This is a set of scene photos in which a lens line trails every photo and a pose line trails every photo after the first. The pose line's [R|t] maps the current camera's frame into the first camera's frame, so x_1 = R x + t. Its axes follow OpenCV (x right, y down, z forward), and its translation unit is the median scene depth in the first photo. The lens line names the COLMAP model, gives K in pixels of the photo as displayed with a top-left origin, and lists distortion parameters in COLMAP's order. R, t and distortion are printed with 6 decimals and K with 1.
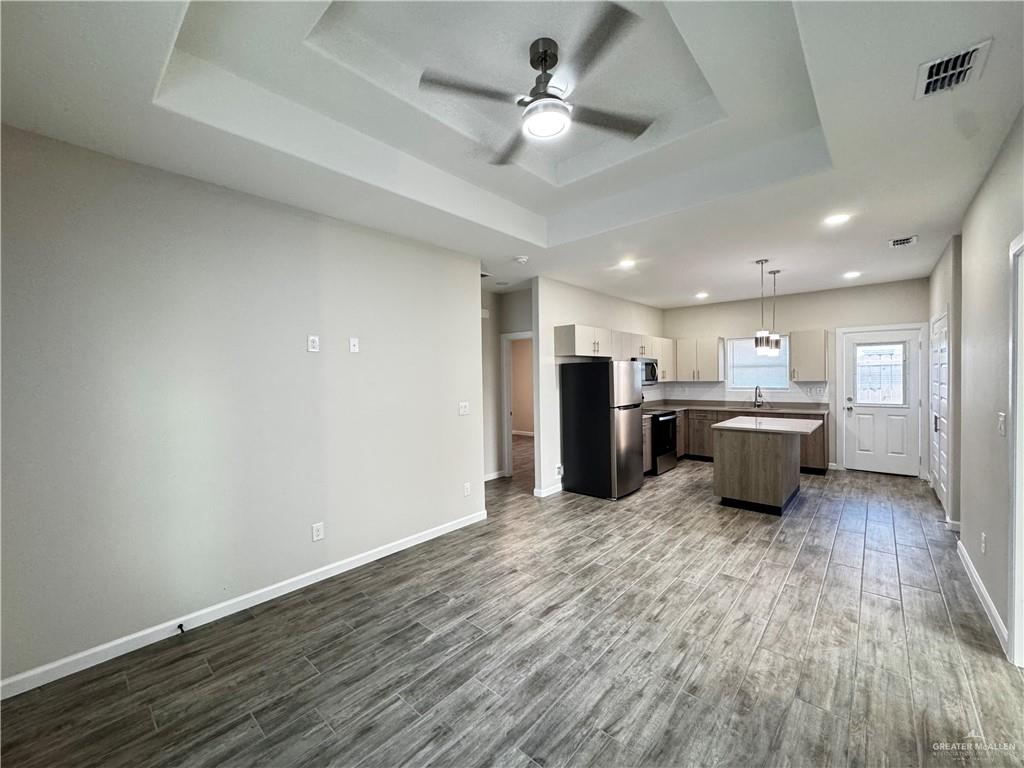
lens RADIAL K [[406.1, 0, 512.0], [0, 406.1, 384.0], [0, 0, 1]] dist [-0.000255, -0.000034]
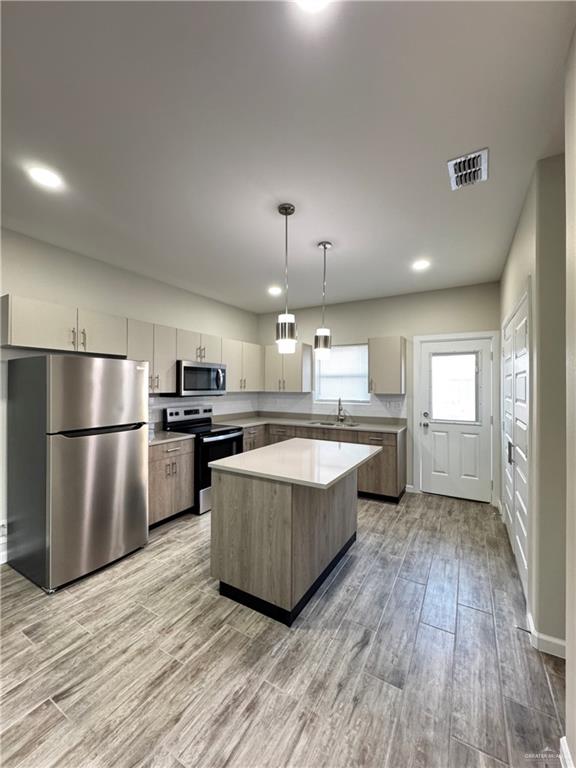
lens RADIAL K [[306.2, 0, 289.1], [0, 306.2, 383.7], [0, 0, 1]] dist [-0.001431, 0.000144]
pose [[0.978867, 0.022951, 0.203207, 0.439367], [-0.017054, 0.999382, -0.030727, -0.005616], [-0.203787, 0.026612, 0.978654, 0.438663]]
